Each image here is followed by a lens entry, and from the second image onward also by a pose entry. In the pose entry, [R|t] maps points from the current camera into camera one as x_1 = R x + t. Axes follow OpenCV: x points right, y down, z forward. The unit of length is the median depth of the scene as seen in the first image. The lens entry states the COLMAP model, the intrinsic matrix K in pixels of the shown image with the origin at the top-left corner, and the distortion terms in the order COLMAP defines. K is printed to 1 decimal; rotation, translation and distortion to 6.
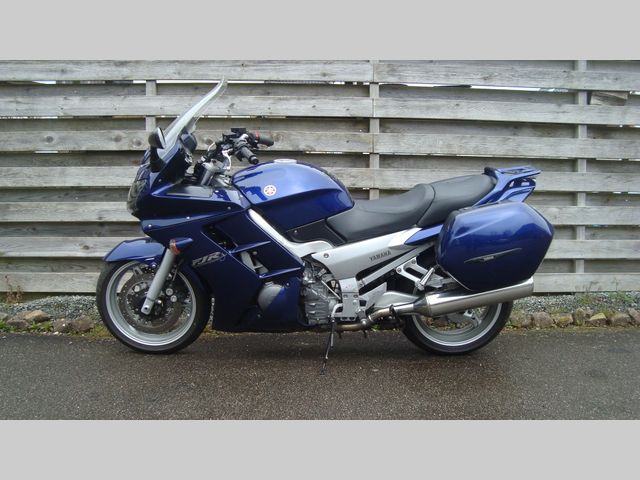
lens RADIAL K [[628.3, 0, 320.0], [0, 628.3, 240.0], [0, 0, 1]] dist [-0.217496, 0.215826]
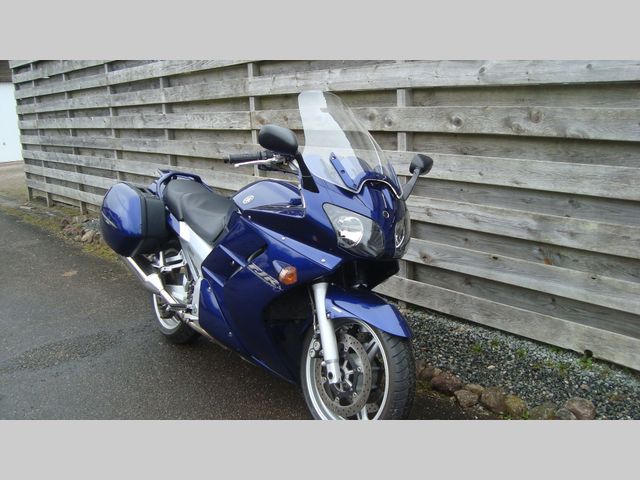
lens RADIAL K [[628.3, 0, 320.0], [0, 628.3, 240.0], [0, 0, 1]] dist [-0.217496, 0.215826]
pose [[0.584182, 0.148837, -0.797859, 0.343001], [0.006005, 0.982222, 0.187627, -0.161735], [0.811600, -0.114400, 0.572903, 0.432667]]
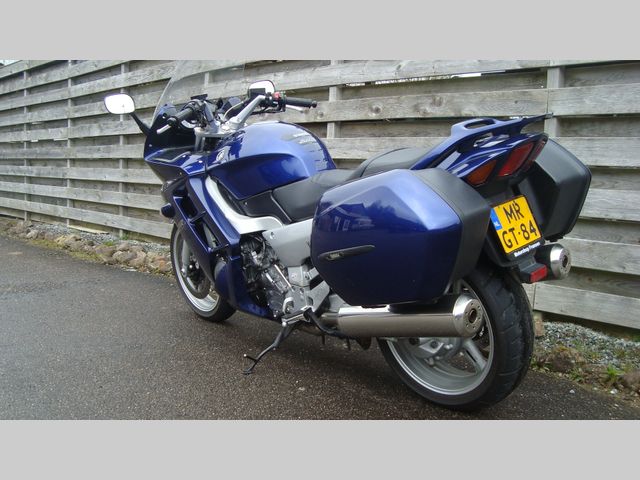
lens RADIAL K [[628.3, 0, 320.0], [0, 628.3, 240.0], [0, 0, 1]] dist [-0.217496, 0.215826]
pose [[0.655711, 0.096078, -0.748874, 0.468256], [-0.084493, 0.994978, 0.053671, -0.012554], [0.750269, 0.028082, 0.660536, 0.353634]]
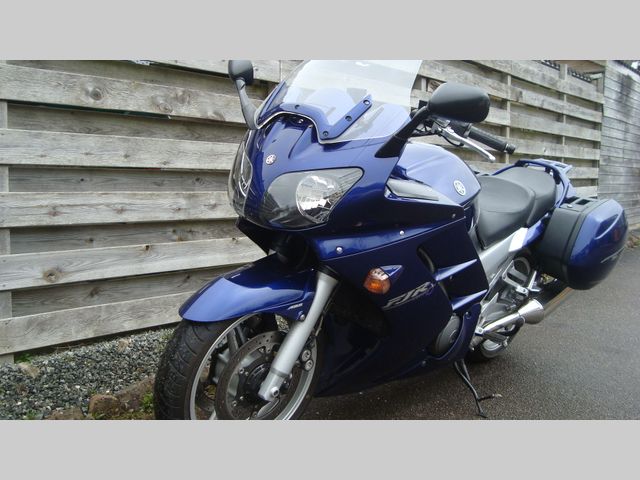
lens RADIAL K [[628.3, 0, 320.0], [0, 628.3, 240.0], [0, 0, 1]] dist [-0.217496, 0.215826]
pose [[0.687476, -0.065052, 0.723288, -0.481110], [0.026890, 0.997577, 0.064163, -0.047007], [-0.725709, -0.024661, 0.687560, 0.423324]]
